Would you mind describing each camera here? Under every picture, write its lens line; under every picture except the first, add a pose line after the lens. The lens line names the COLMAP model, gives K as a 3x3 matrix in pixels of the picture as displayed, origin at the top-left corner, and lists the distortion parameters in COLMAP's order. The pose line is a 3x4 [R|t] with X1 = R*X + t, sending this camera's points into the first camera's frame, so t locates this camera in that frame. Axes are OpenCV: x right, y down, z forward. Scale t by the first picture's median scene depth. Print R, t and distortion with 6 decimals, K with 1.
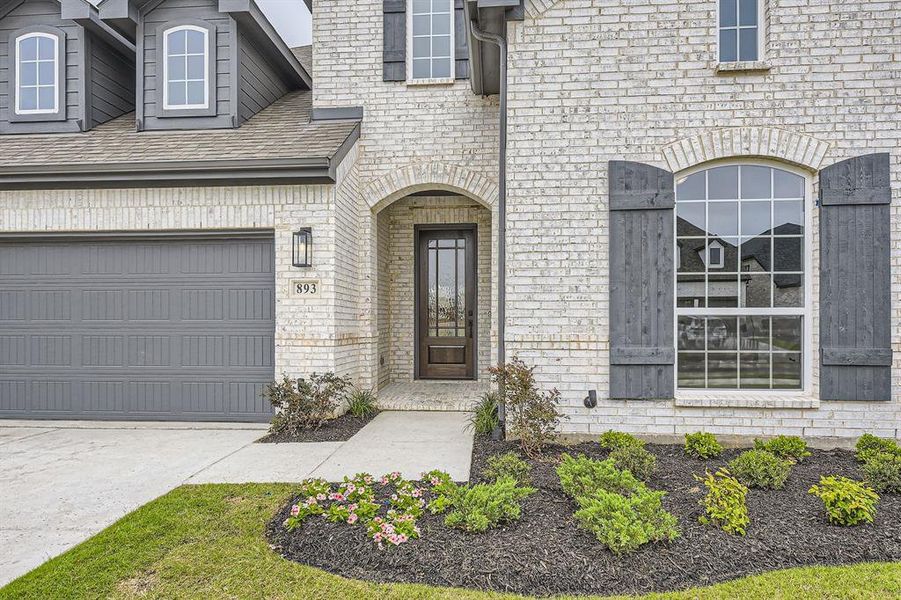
lens RADIAL K [[529.0, 0, 450.5], [0, 529.0, 300.0], [0, 0, 1]] dist [-0.001214, 0.000064]
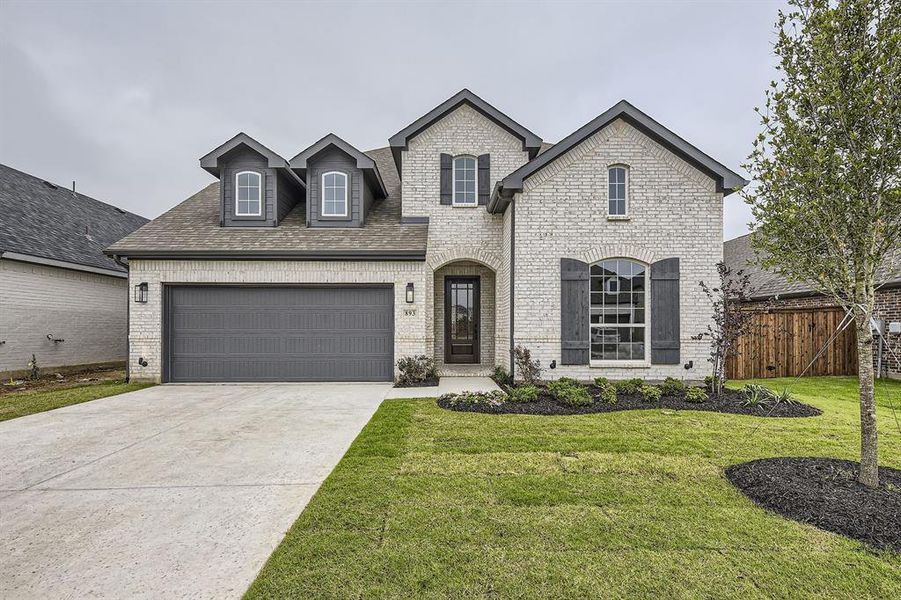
lens RADIAL K [[393.4, 0, 451.8], [0, 393.4, 310.0], [0, 0, 1]] dist [0.002123, -0.000021]
pose [[0.997342, 0.004469, 0.072723, -0.279144], [-0.003438, 0.999892, -0.014295, -0.017186], [-0.072779, 0.014007, 0.997250, -0.618412]]
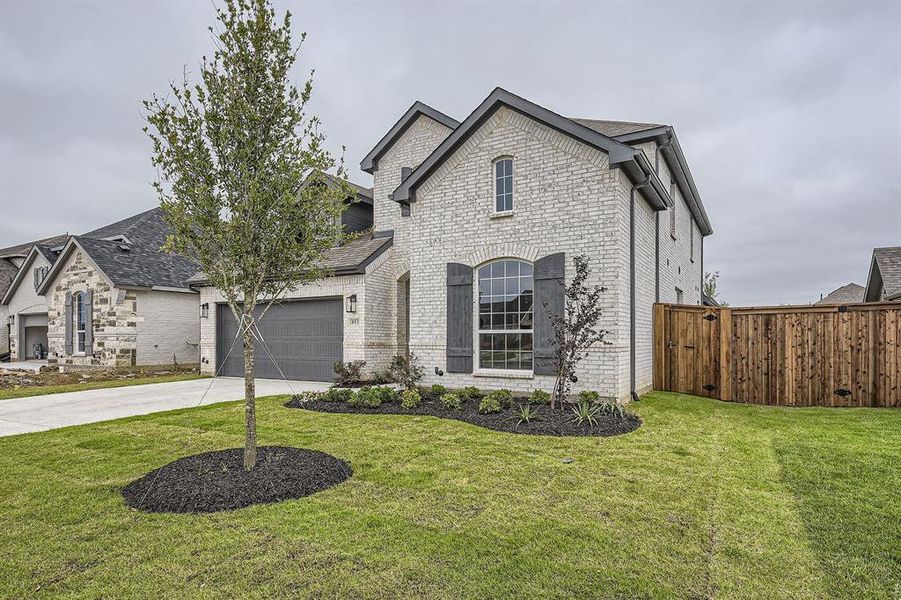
lens RADIAL K [[436.3, 0, 450.1], [0, 436.3, 310.2], [0, 0, 1]] dist [0.002536, 0.000044]
pose [[0.919379, -0.025500, -0.392547, 1.009543], [0.015984, 0.999494, -0.027493, -0.018014], [0.393049, 0.019003, 0.919321, -0.649314]]
